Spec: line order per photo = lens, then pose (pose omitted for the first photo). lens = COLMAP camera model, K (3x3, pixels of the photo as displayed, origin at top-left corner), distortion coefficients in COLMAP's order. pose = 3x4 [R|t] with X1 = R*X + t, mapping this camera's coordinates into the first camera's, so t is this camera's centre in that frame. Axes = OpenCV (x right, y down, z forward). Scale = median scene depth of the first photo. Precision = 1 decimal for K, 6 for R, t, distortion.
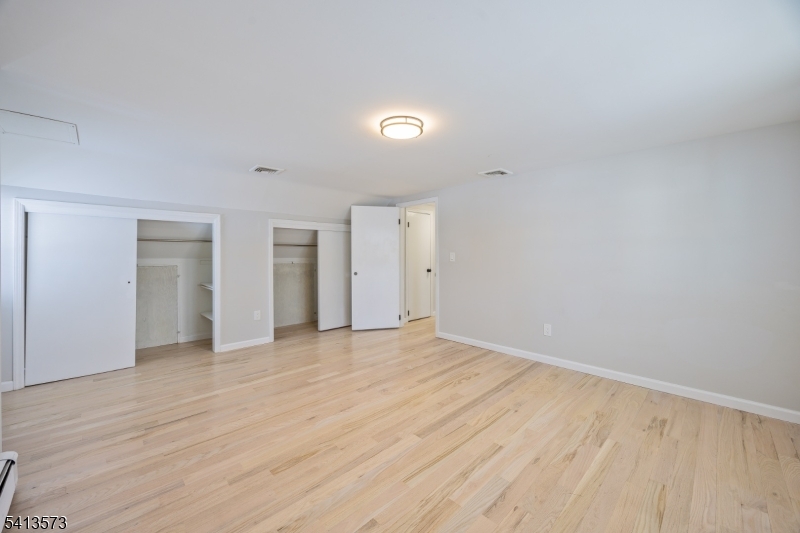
lens RADIAL K [[305.3, 0, 399.6], [0, 305.3, 257.3], [0, 0, 1]] dist [0.002203, 0.000250]
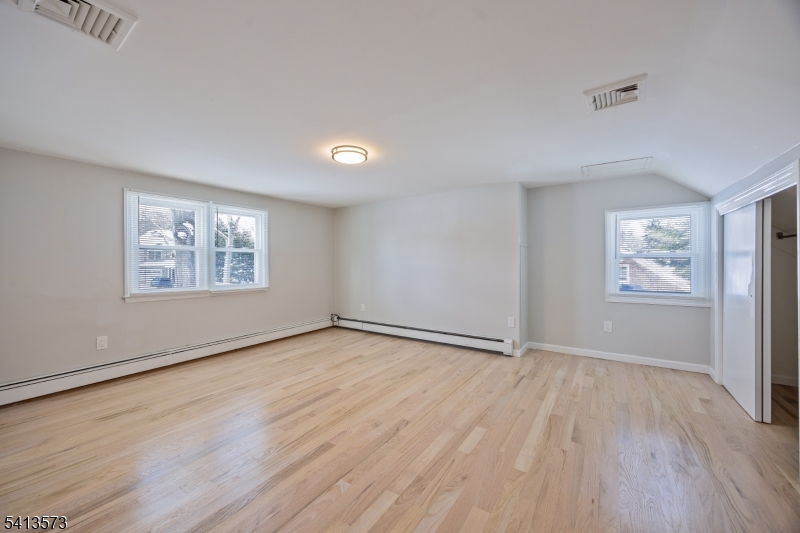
lens RADIAL K [[305.3, 0, 399.6], [0, 305.3, 257.3], [0, 0, 1]] dist [0.002203, 0.000250]
pose [[-0.978865, 0.004943, -0.204447, 0.066596], [0.006716, 0.999946, -0.007981, -0.010324], [0.204397, -0.009186, -0.978845, 2.269810]]
